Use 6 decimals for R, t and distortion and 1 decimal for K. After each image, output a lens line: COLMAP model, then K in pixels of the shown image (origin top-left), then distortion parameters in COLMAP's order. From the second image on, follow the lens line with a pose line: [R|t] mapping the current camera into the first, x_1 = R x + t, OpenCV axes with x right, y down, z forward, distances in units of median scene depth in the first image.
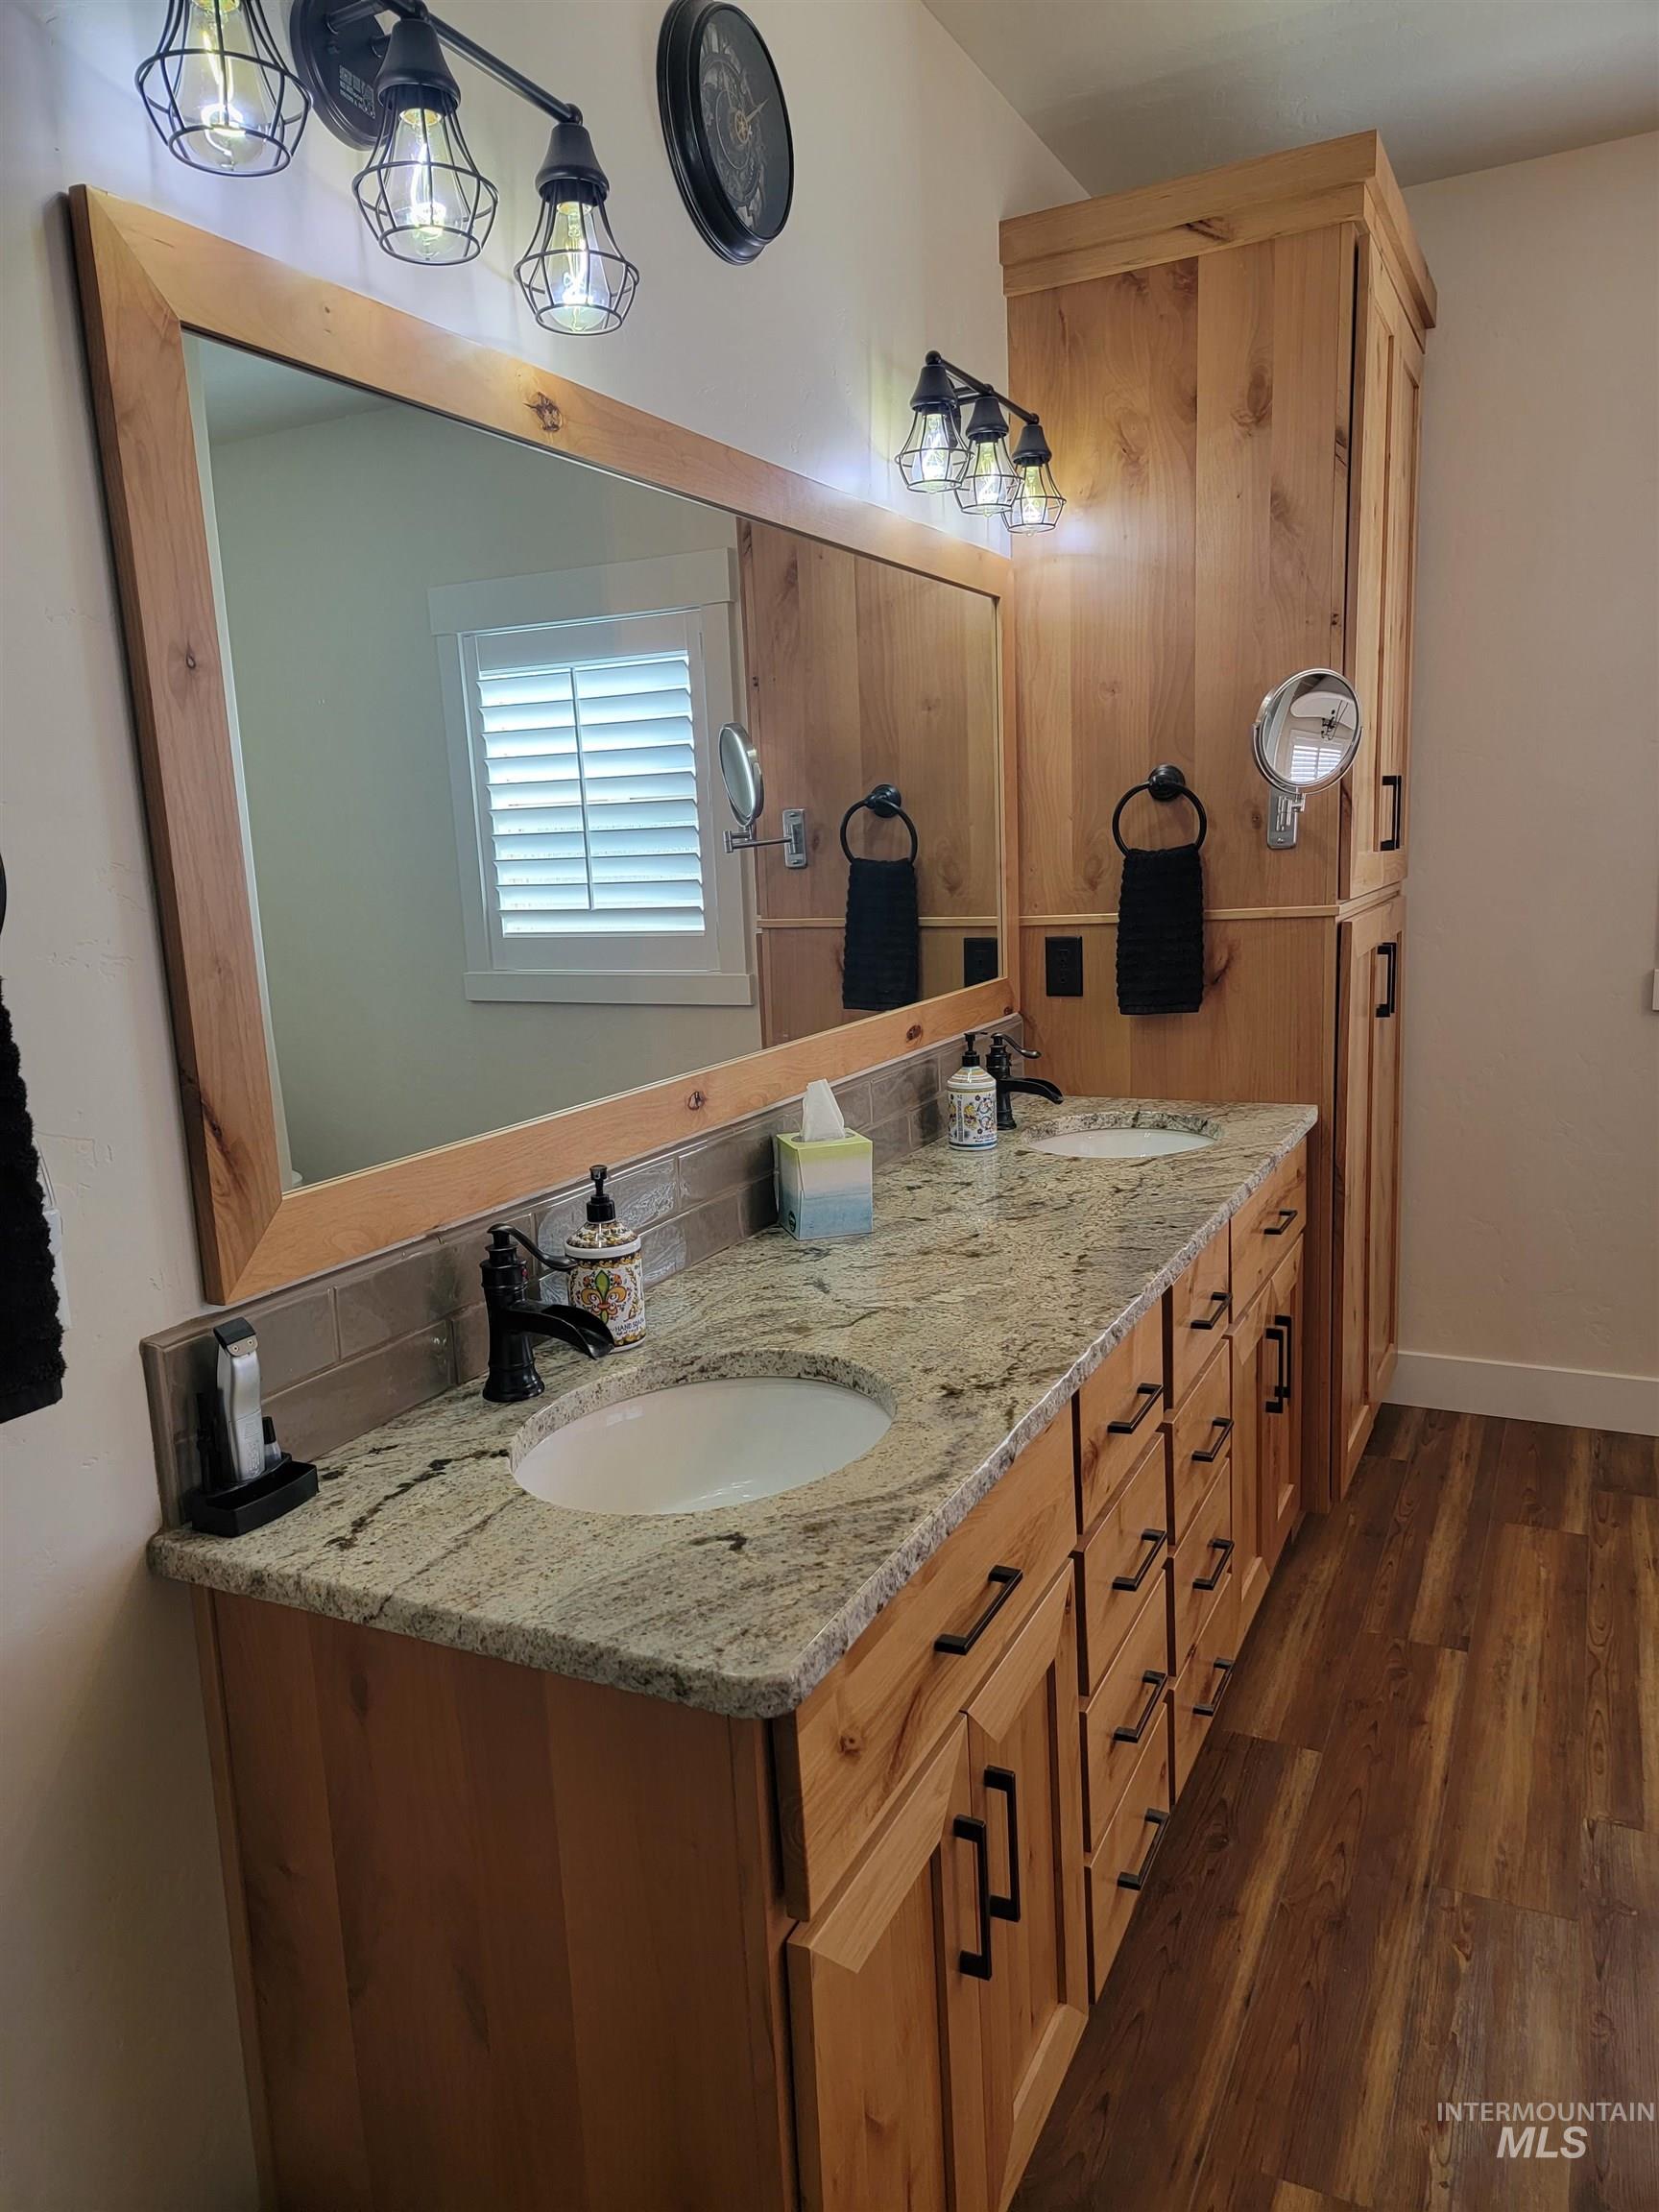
lens RADIAL K [[1525.2, 0, 829.5], [0, 1525.2, 1106.0], [0, 0, 1]] dist [0.082841, -0.066893]
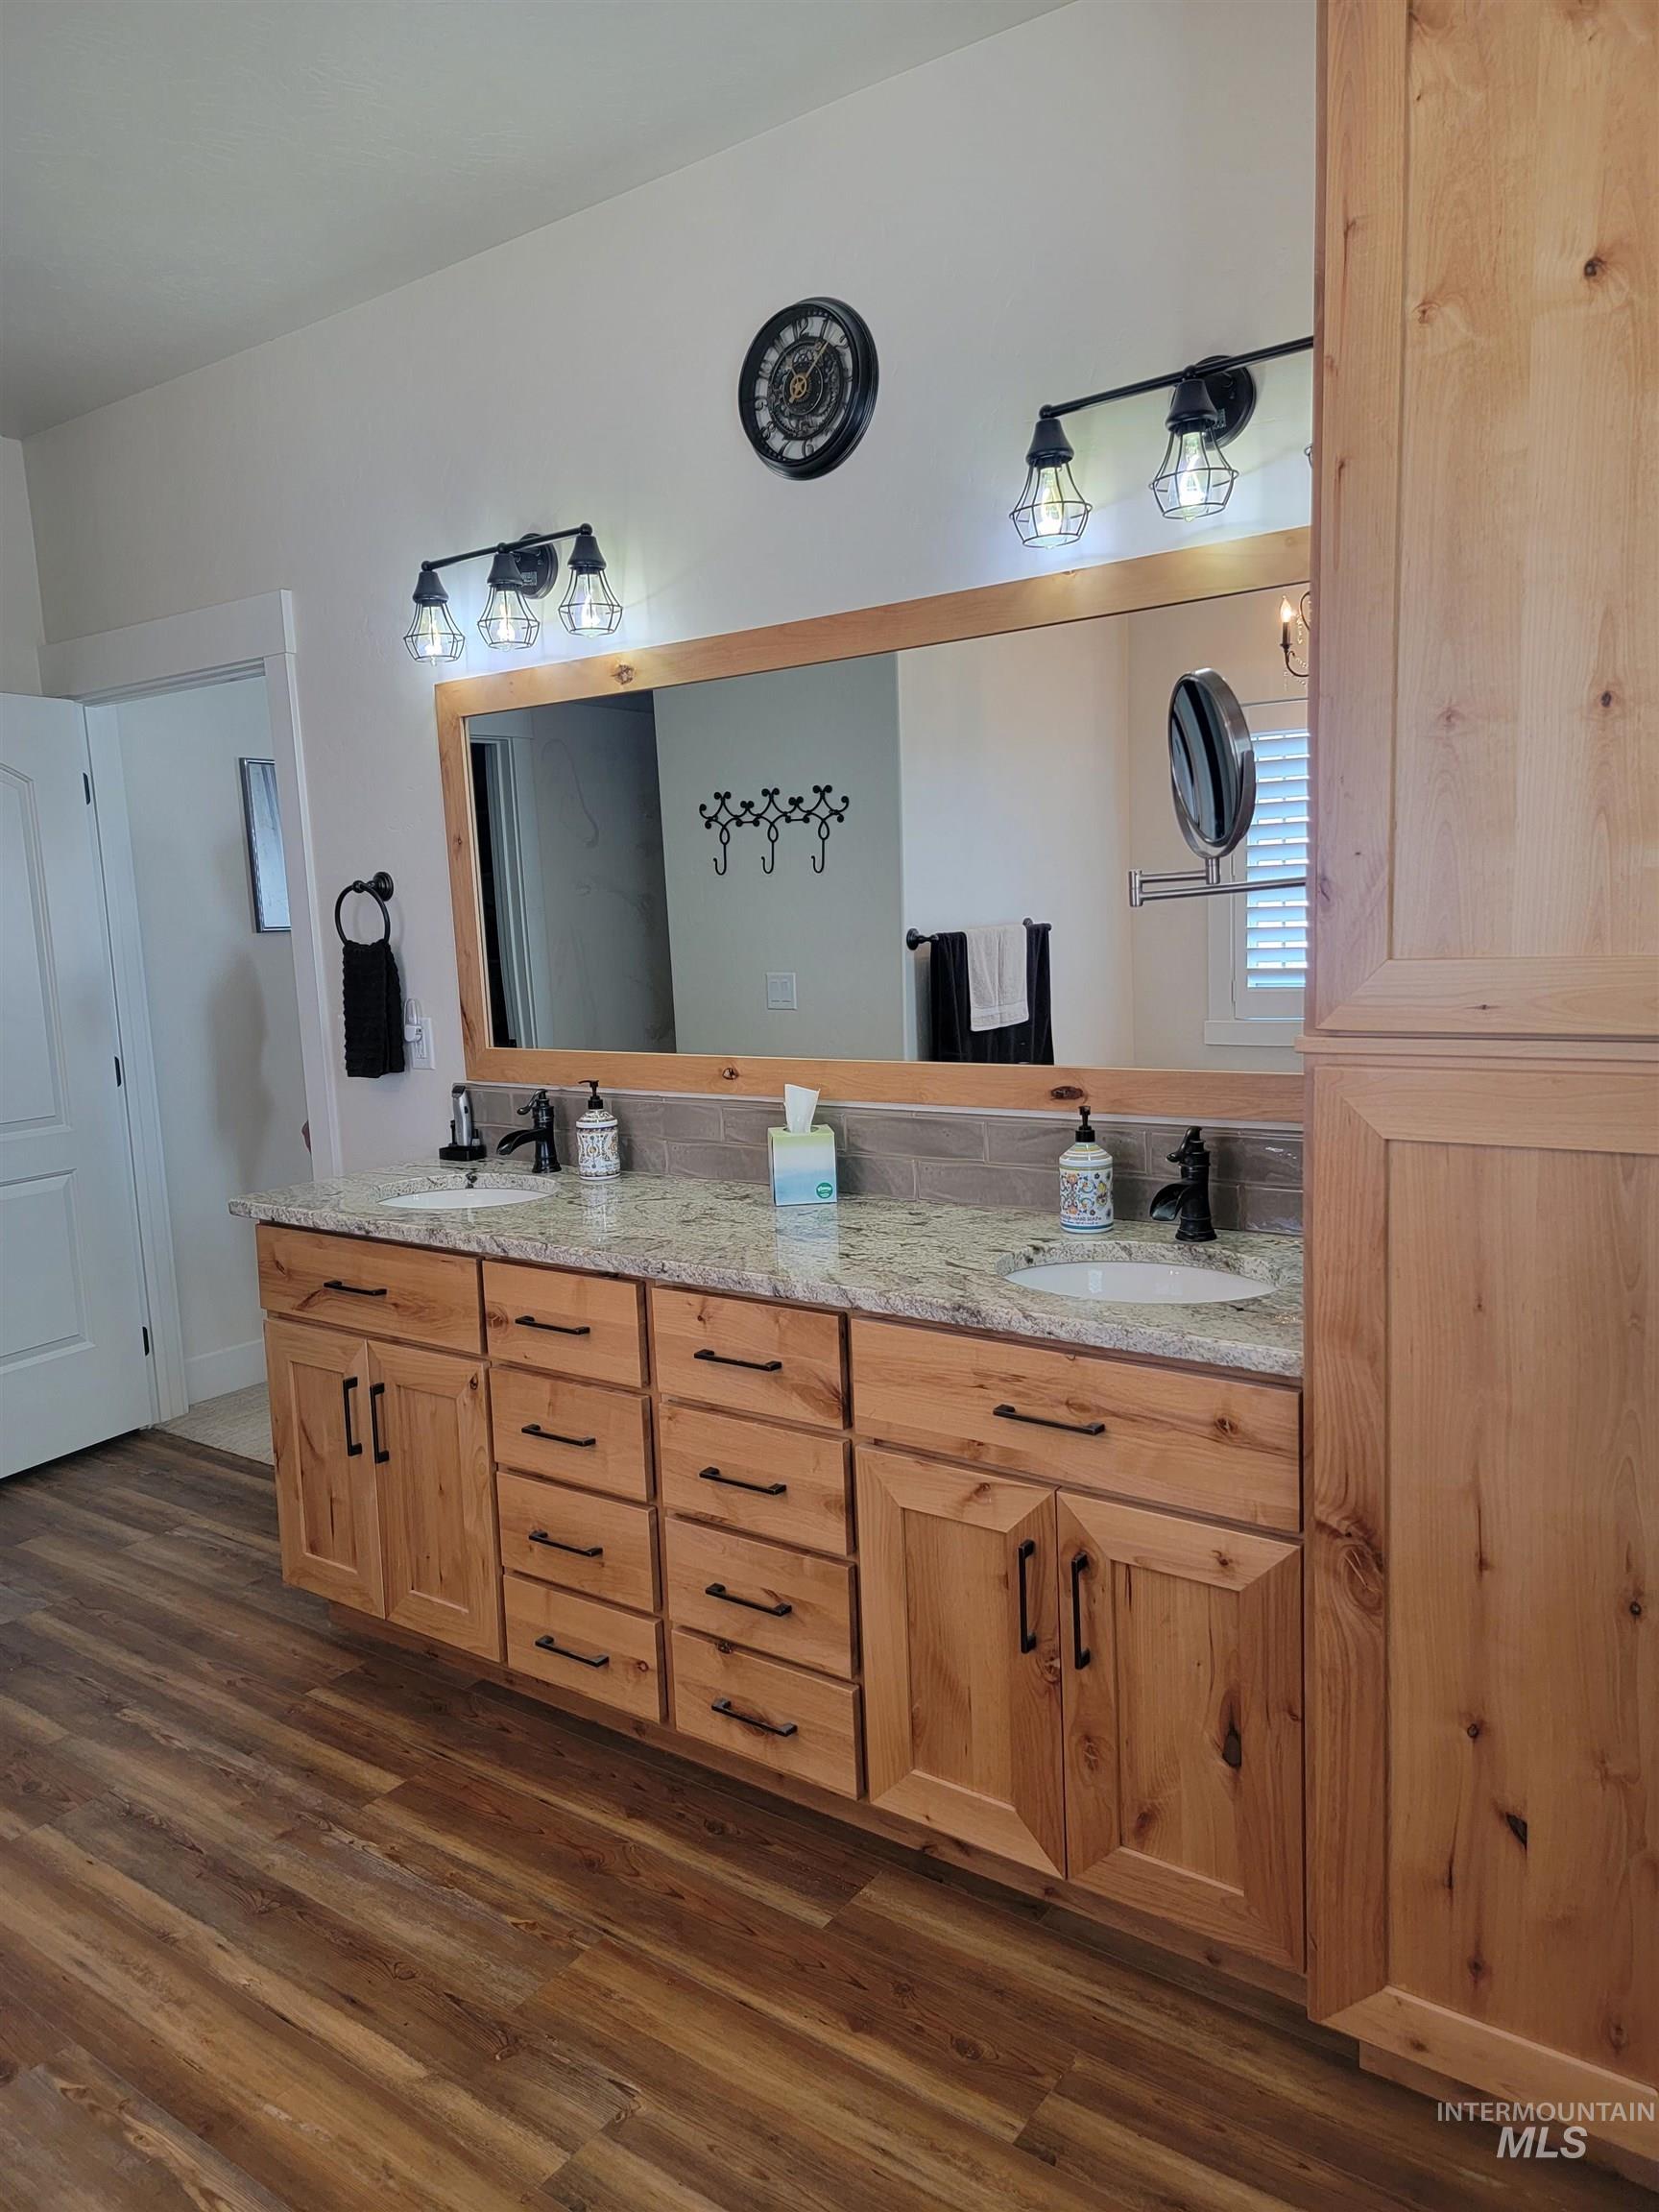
lens RADIAL K [[1525.2, 0, 829.5], [0, 1525.2, 1106.0], [0, 0, 1]] dist [0.082841, -0.066893]
pose [[-0.156221, 0.183124, -0.970598, 1.251974], [-0.135878, 0.969336, 0.204756, -0.269876], [0.978331, 0.163870, -0.126548, 1.167721]]
